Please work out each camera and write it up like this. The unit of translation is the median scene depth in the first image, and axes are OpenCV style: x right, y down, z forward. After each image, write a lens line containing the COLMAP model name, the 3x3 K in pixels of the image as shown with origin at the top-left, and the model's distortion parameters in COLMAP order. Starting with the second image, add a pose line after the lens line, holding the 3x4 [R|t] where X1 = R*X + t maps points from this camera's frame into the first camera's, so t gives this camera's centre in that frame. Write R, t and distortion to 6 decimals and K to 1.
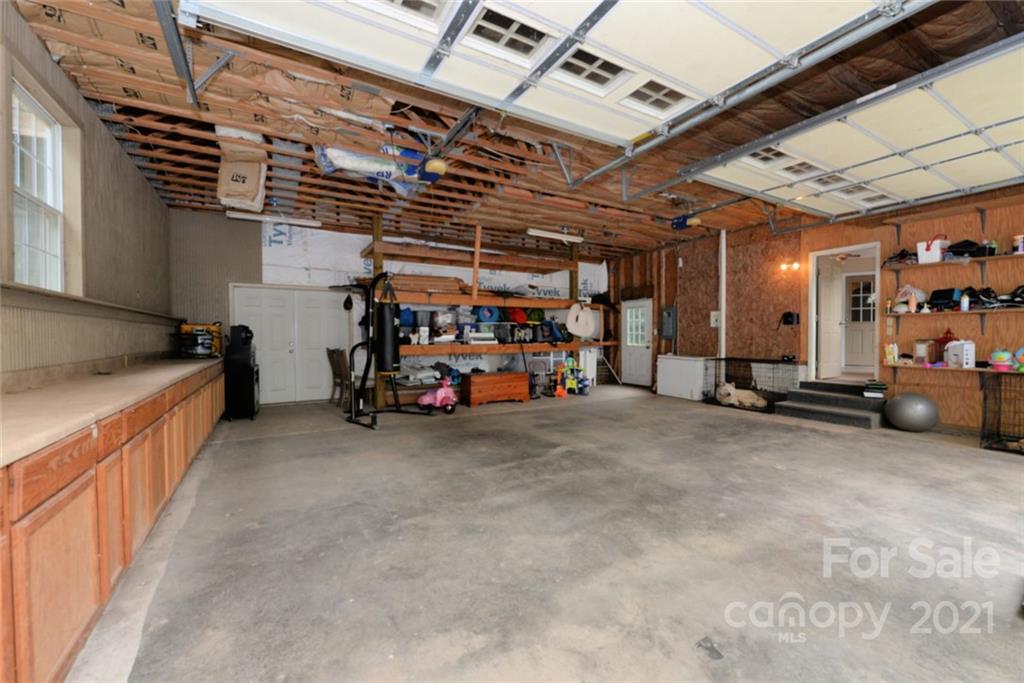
lens RADIAL K [[414.1, 0, 516.2], [0, 414.1, 343.1], [0, 0, 1]] dist [-0.001221, -0.001429]
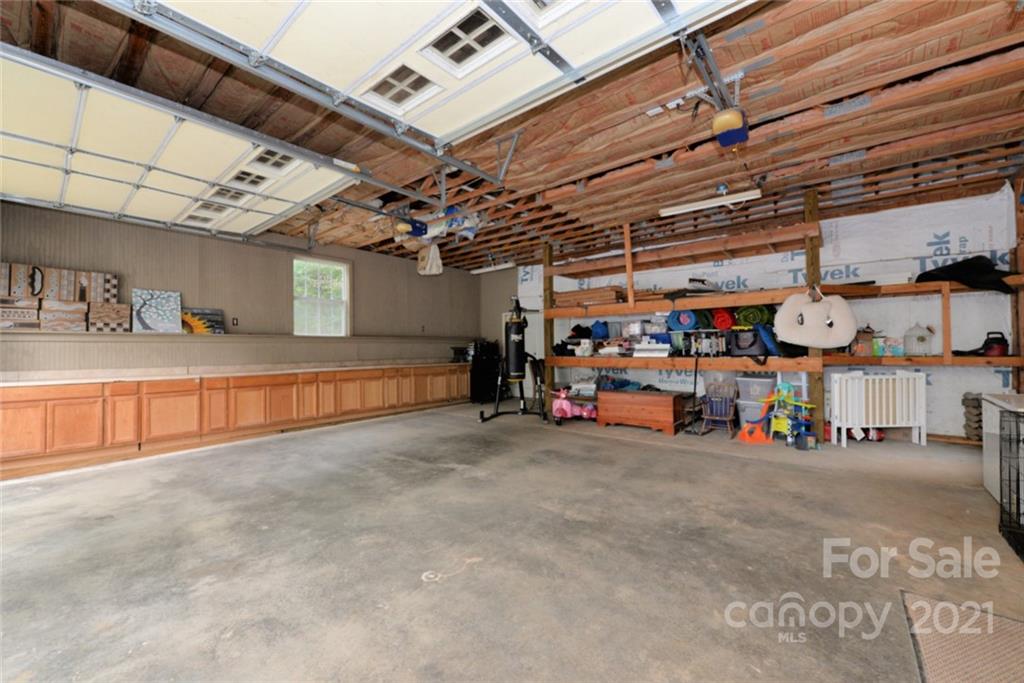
lens RADIAL K [[414.1, 0, 518.7], [0, 414.1, 344.5], [0, 0, 1]] dist [-0.001221, -0.001429]
pose [[0.334746, -0.007819, -0.942276, 1.278194], [-0.005862, 0.999929, -0.010380, -0.029086], [0.942290, 0.008998, 0.334676, 0.941973]]
